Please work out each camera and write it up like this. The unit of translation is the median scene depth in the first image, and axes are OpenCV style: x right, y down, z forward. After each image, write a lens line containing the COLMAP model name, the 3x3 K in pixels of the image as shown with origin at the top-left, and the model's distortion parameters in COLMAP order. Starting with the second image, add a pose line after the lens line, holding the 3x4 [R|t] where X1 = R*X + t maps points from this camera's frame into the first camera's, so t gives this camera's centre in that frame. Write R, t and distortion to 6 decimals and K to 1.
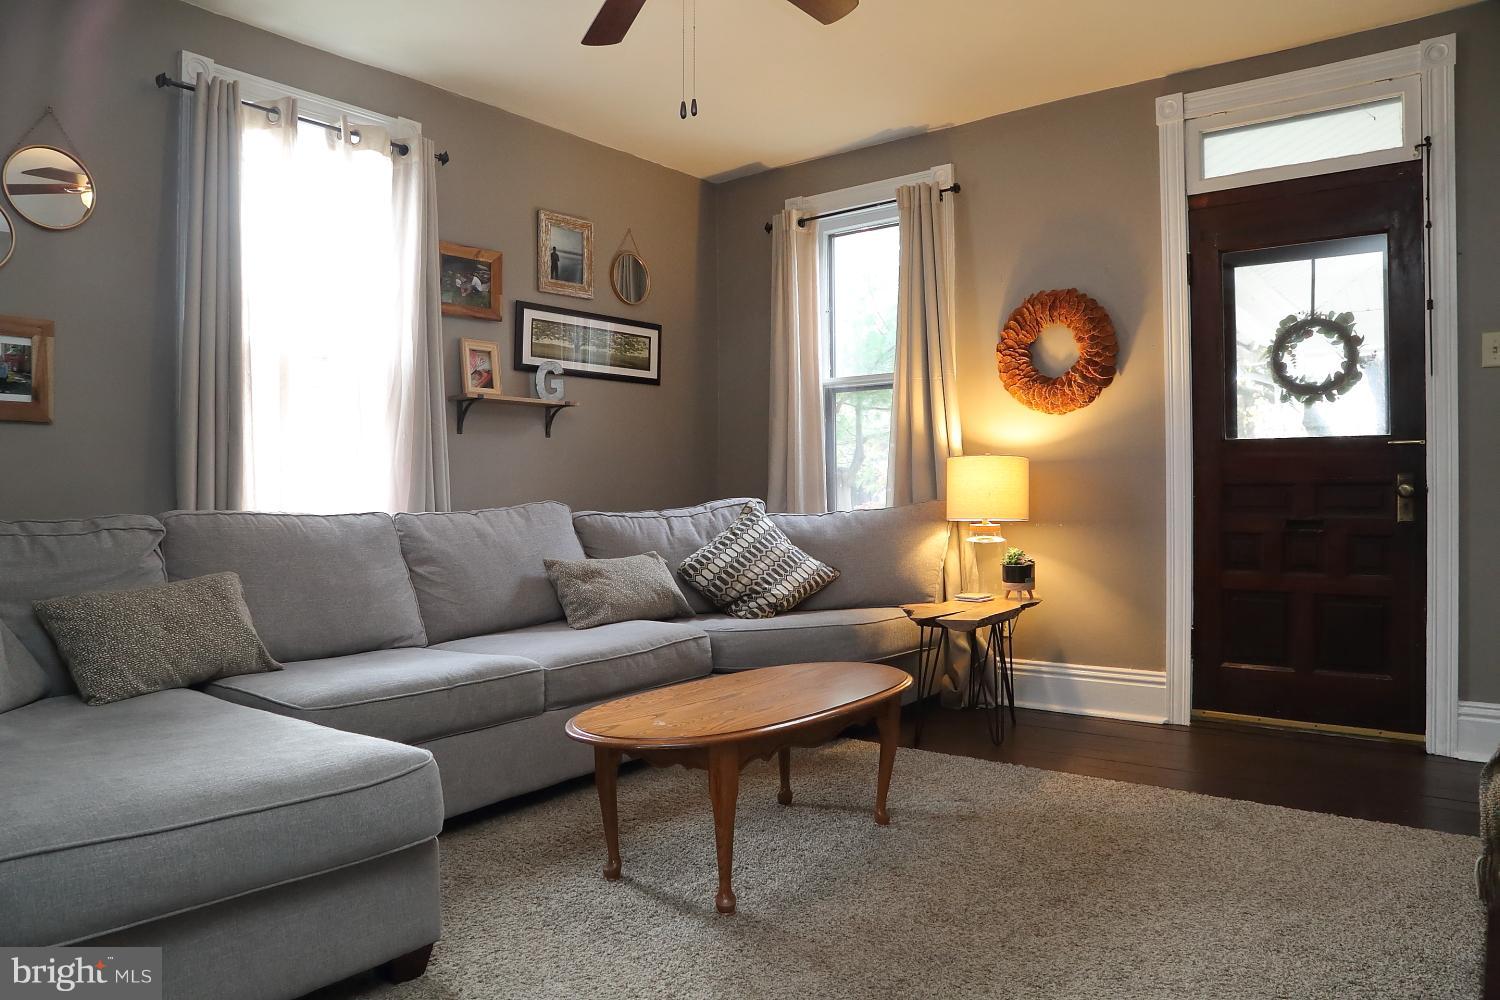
lens RADIAL K [[1037.6, 0, 750.0], [0, 1037.6, 500.0], [0, 0, 1]] dist [-0.106222, 0.061525]
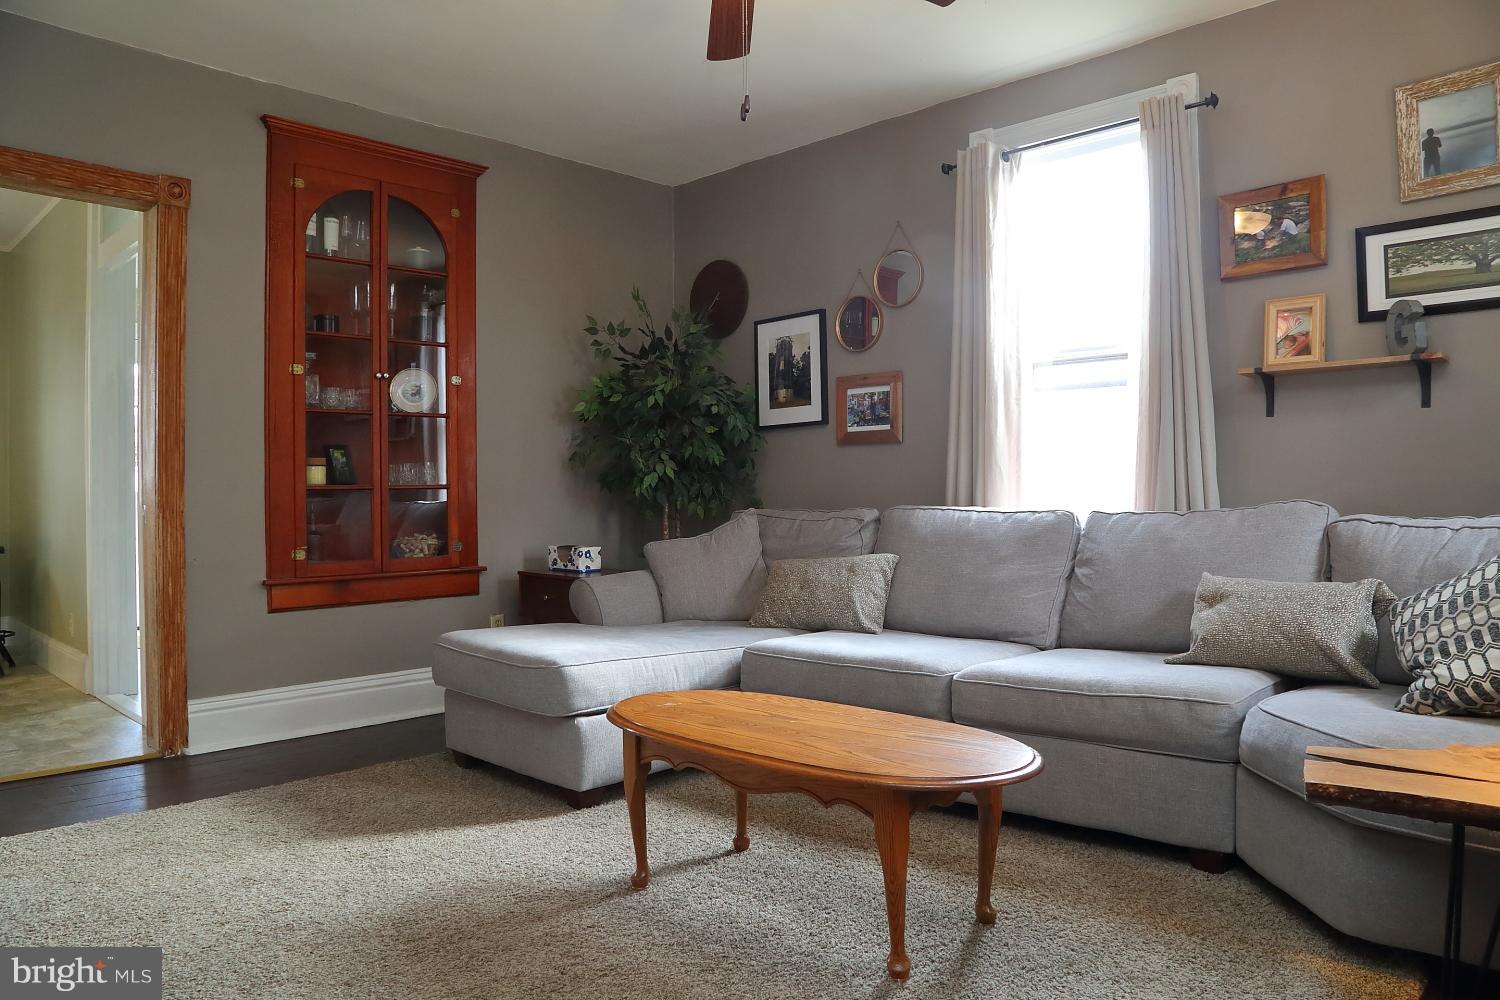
lens RADIAL K [[1037.6, 0, 750.0], [0, 1037.6, 500.0], [0, 0, 1]] dist [-0.106222, 0.061525]
pose [[-0.096363, 0.013386, -0.995256, 0.513111], [0.007495, 0.999891, 0.012723, -0.010023], [0.995318, -0.006234, -0.096453, 0.602856]]
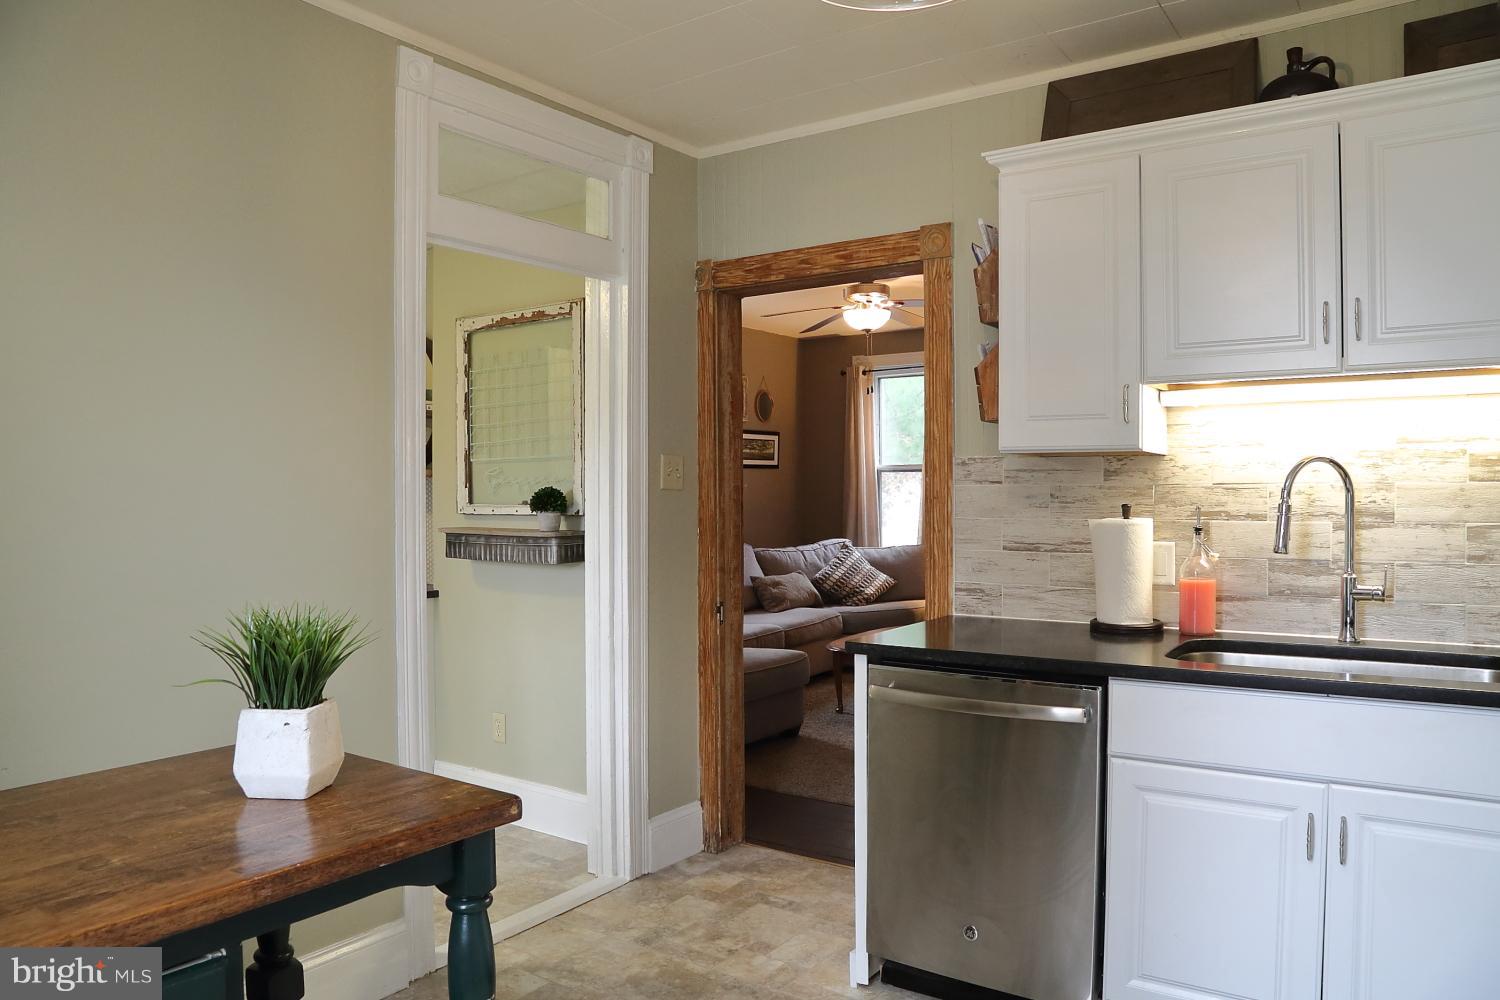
lens RADIAL K [[1037.6, 0, 750.0], [0, 1037.6, 500.0], [0, 0, 1]] dist [-0.106222, 0.061525]
pose [[0.998621, -0.001707, 0.052467, -0.249350], [0.001574, 0.999995, 0.002572, -0.072541], [-0.052472, -0.002486, 0.998619, -0.751811]]
